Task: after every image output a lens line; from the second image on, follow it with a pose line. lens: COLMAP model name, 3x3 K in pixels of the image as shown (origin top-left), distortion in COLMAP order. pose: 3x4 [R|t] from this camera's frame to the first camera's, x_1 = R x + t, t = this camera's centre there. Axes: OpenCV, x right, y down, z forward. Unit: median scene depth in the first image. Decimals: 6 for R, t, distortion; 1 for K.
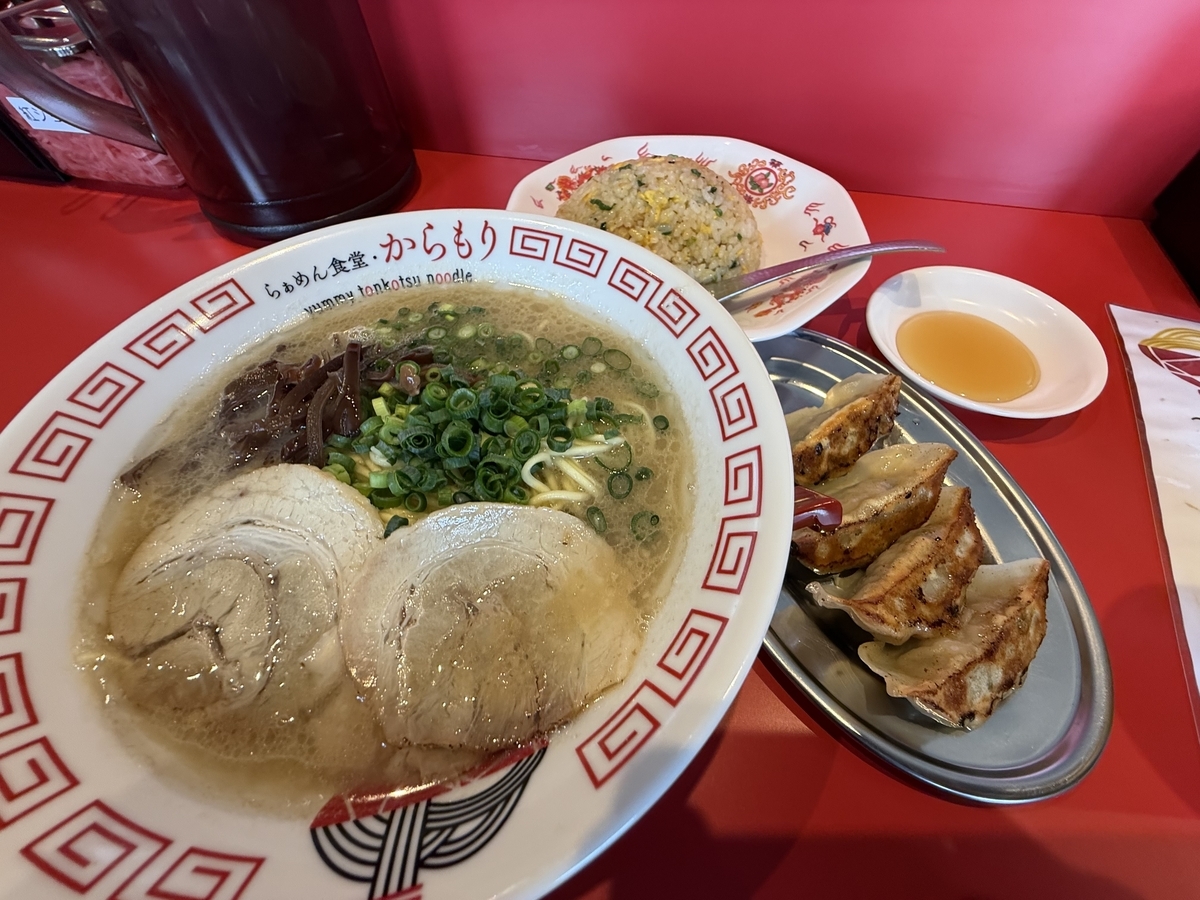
lens RADIAL K [[462.0, 0, 600.0], [0, 462.0, 450.0], [0, 0, 1]] dist [-0.001476, 0.000289]
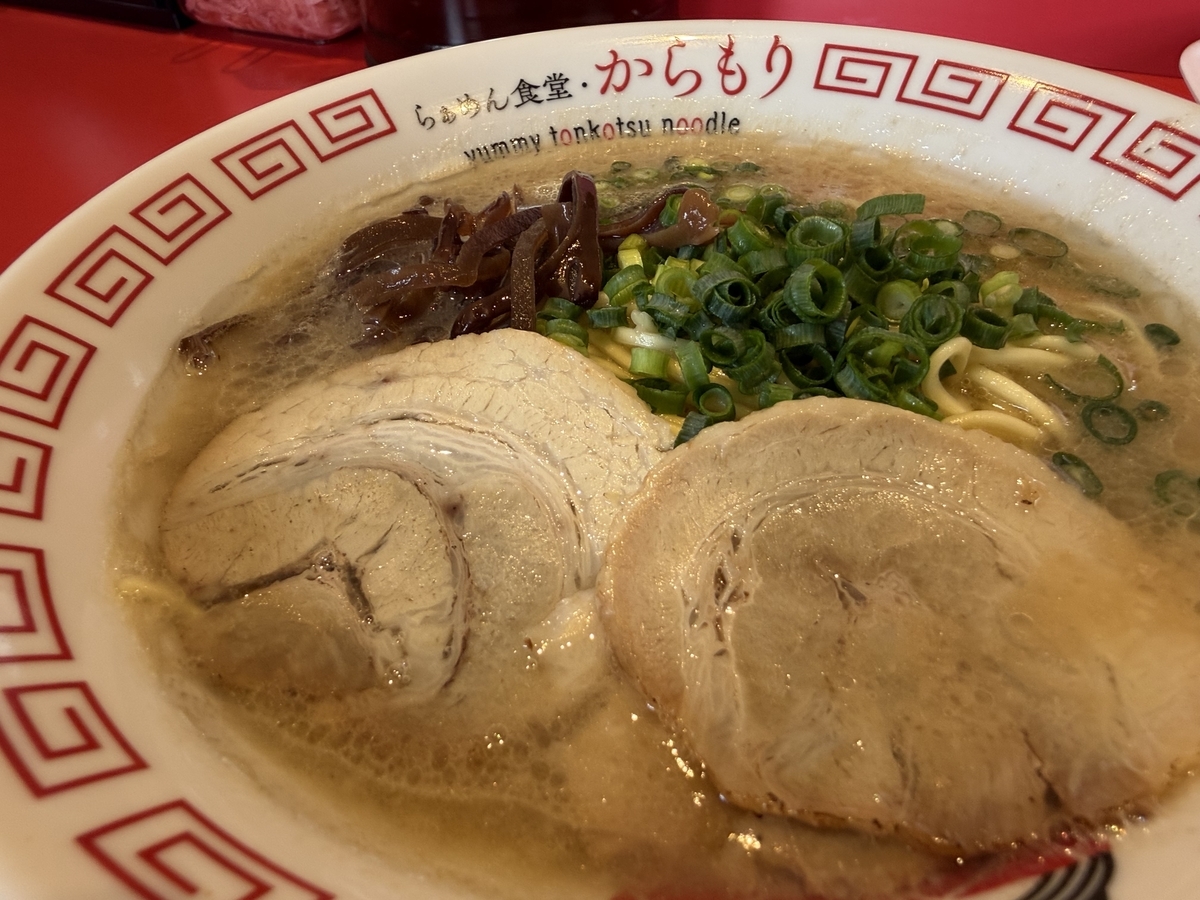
lens RADIAL K [[852.3, 0, 600.0], [0, 852.3, 450.0], [0, 0, 1]] dist [0.004815, -0.001196]
pose [[0.987242, 0.087198, -0.133225, -0.377166], [-0.113994, 0.971240, -0.209039, 0.361614], [0.111166, 0.221559, 0.968790, 0.054163]]
